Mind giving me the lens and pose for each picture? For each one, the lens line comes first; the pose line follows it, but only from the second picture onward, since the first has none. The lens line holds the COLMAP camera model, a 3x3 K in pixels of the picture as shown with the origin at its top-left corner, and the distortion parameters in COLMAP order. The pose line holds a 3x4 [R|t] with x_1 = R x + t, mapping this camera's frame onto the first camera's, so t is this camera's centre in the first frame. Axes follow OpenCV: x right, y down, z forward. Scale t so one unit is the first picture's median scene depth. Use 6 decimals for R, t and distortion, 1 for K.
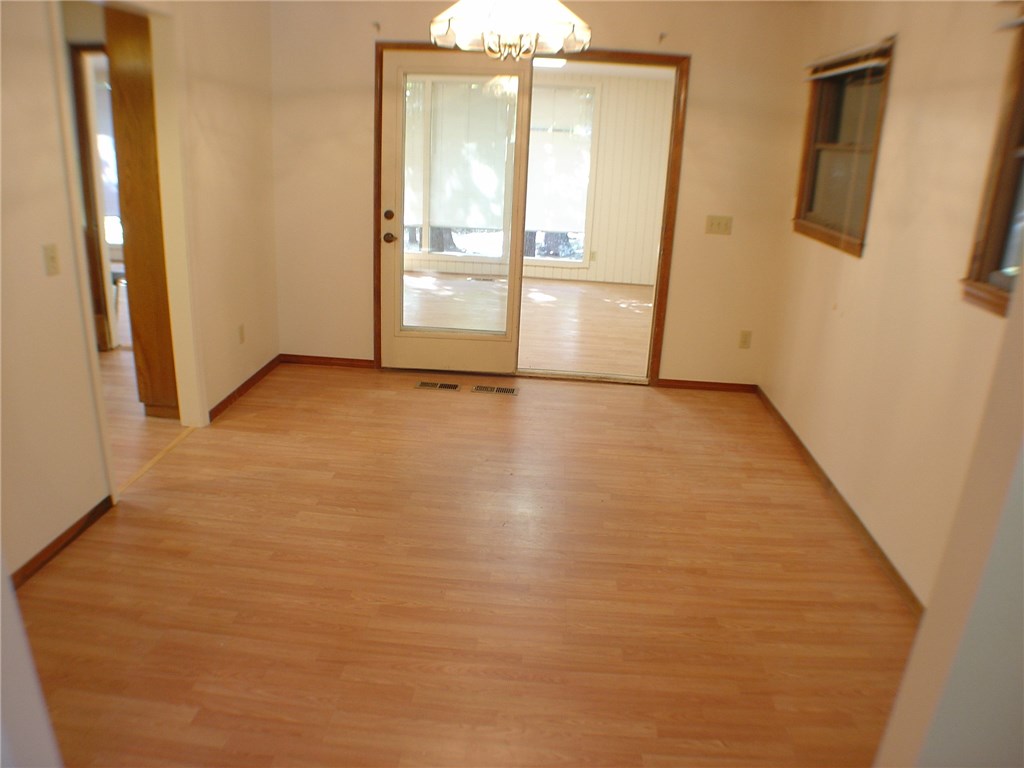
lens RADIAL K [[730.6, 0, 512.0], [0, 730.6, 384.0], [0, 0, 1]] dist [-0.213758, 0.109070]
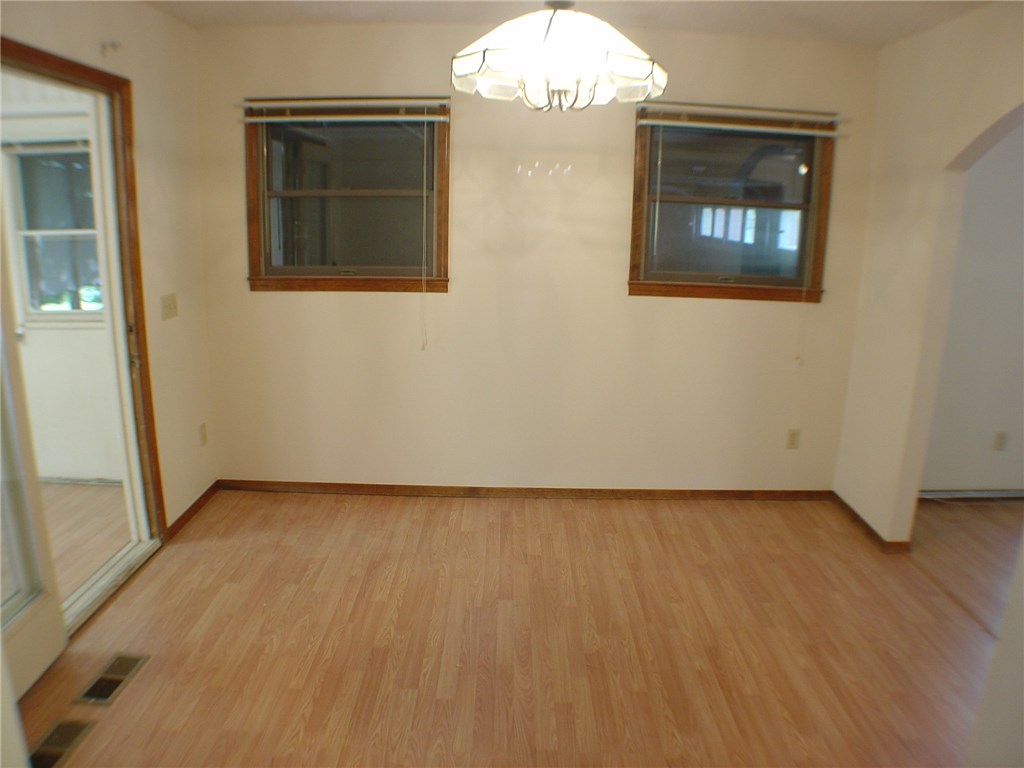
lens RADIAL K [[730.6, 0, 512.0], [0, 730.6, 384.0], [0, 0, 1]] dist [-0.213758, 0.109070]
pose [[-0.063287, -0.283530, 0.956873, -0.645441], [0.303579, 0.907890, 0.289095, -0.345265], [-0.950702, 0.308782, 0.028616, 0.891547]]
